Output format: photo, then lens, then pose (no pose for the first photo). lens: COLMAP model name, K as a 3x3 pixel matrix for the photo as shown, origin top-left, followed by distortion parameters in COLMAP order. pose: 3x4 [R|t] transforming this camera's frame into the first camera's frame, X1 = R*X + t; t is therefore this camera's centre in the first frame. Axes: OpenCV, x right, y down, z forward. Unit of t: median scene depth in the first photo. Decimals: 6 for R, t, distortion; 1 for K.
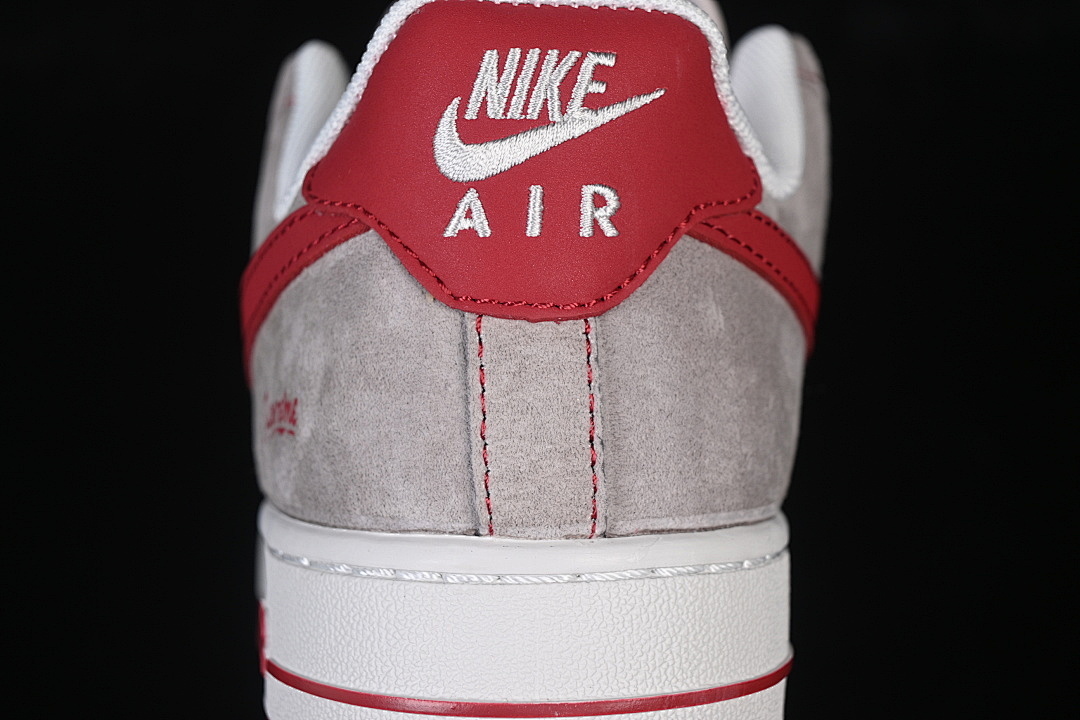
lens RADIAL K [[2326.8, 0, 542.0], [0, 2326.8, 358.5], [0, 0, 1]] dist [-0.027291, 0.000000]
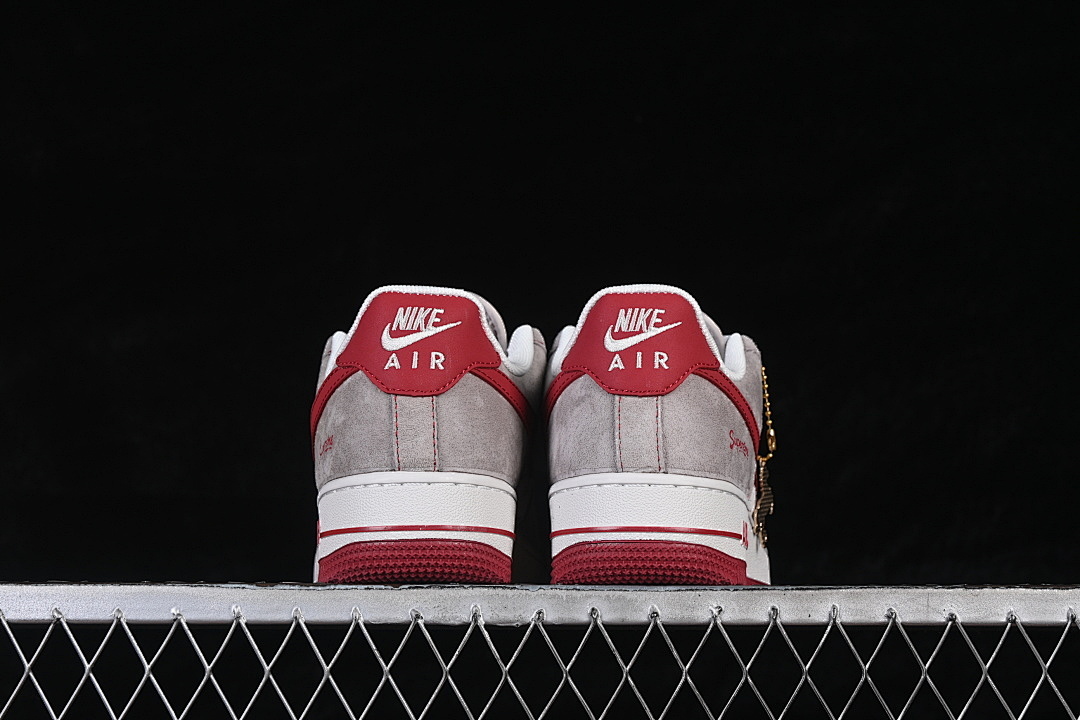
lens RADIAL K [[2326.8, 0, 538.9], [0, 2326.8, 359.4], [0, 0, 1]] dist [-0.027291, 0.000000]
pose [[0.999920, -0.002482, -0.012410, 0.187984], [-0.000370, 0.974424, -0.224715, 0.590880], [0.012651, 0.224701, 0.974346, -1.843972]]
